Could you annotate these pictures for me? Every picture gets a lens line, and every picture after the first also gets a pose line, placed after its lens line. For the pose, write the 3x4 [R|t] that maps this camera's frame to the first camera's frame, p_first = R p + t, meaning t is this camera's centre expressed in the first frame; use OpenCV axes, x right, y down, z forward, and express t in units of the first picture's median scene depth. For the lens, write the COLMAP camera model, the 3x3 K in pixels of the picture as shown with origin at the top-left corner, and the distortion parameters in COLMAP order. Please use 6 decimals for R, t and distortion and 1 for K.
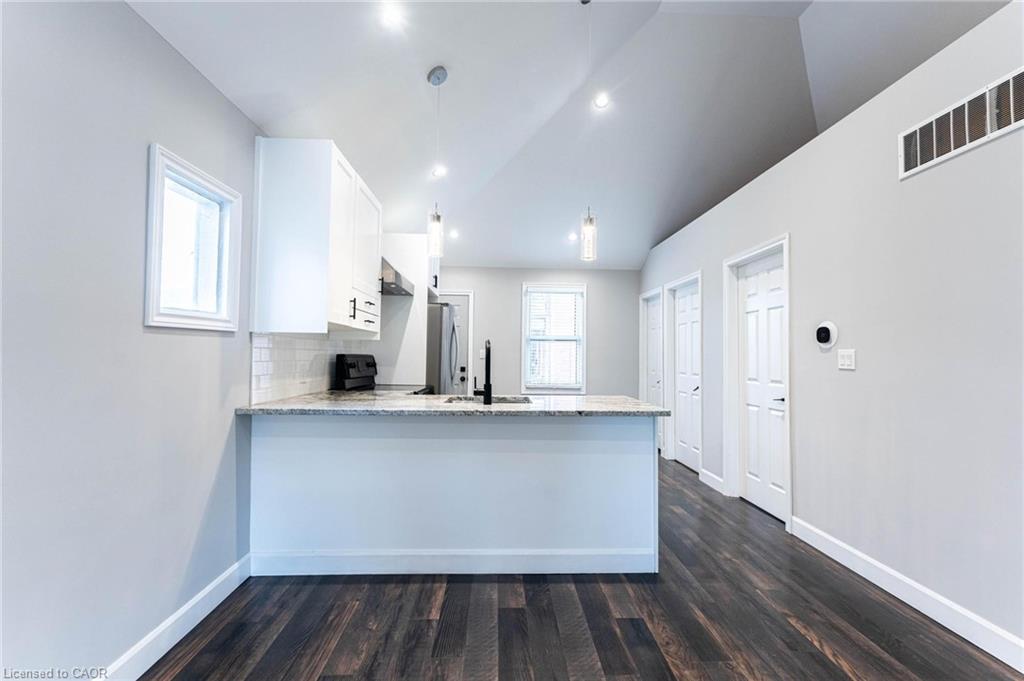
lens RADIAL K [[412.2, 0, 508.4], [0, 412.2, 341.4], [0, 0, 1]] dist [0.000960, -0.000045]
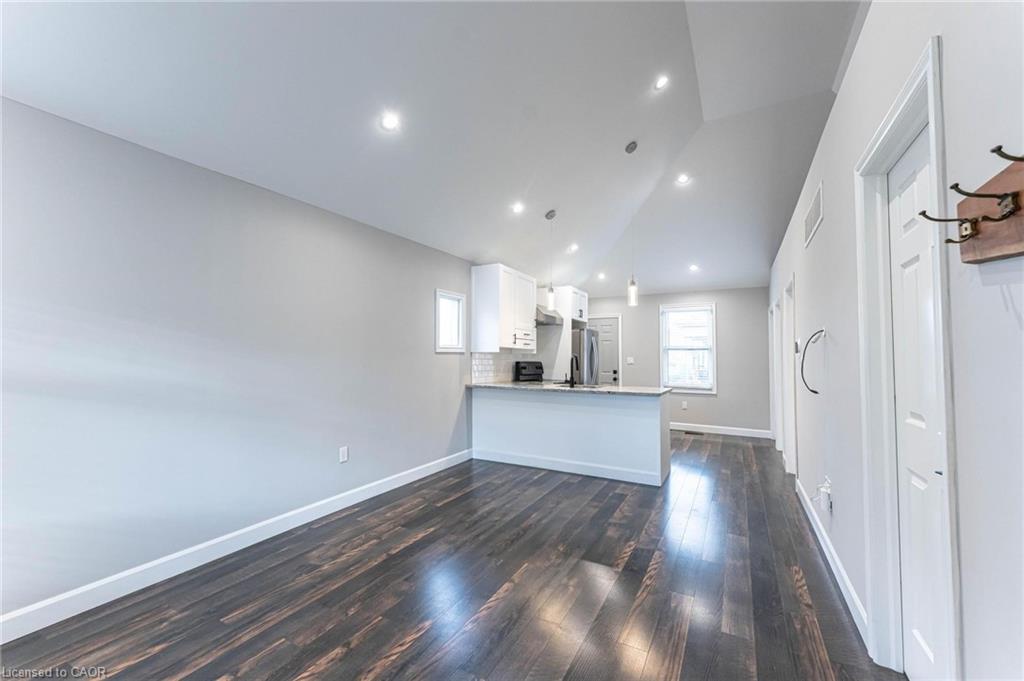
lens RADIAL K [[401.3, 0, 510.8], [0, 401.3, 342.3], [0, 0, 1]] dist [-0.000786, -0.000146]
pose [[0.854499, -0.027402, -0.518730, 0.718238], [0.020486, 0.999608, -0.019058, -0.030331], [0.519049, 0.005658, 0.854726, -0.787840]]
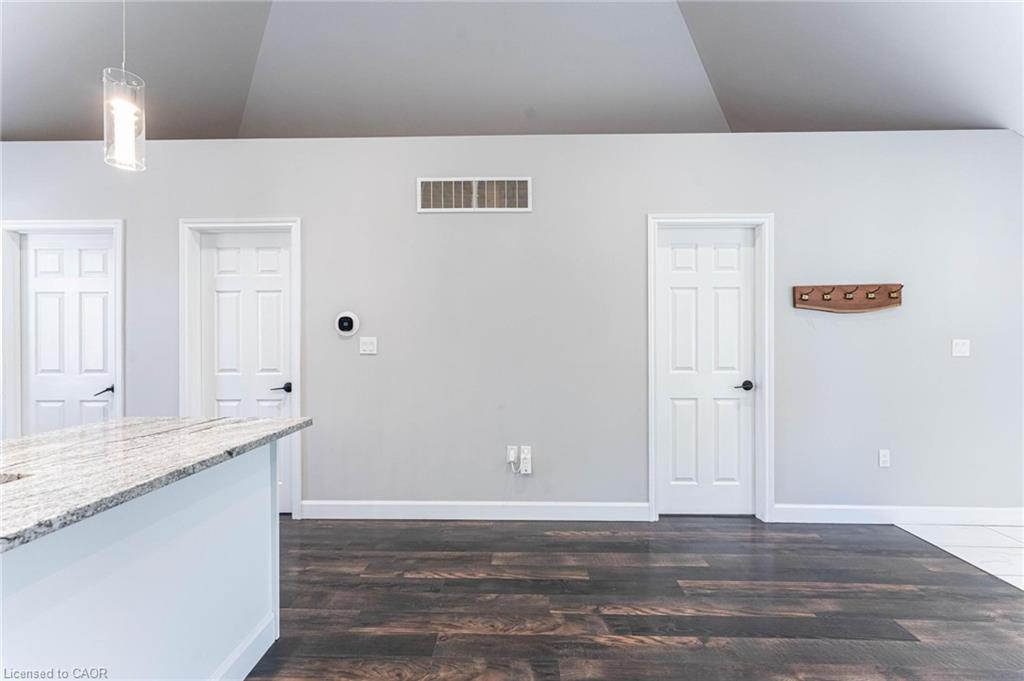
lens RADIAL K [[412.2, 0, 508.4], [0, 412.2, 341.4], [0, 0, 1]] dist [0.000960, -0.000045]
pose [[0.054008, -0.017397, 0.998389, -0.356396], [-0.030814, 0.999343, 0.019081, -0.003593], [-0.998065, -0.031795, 0.053437, 0.563030]]
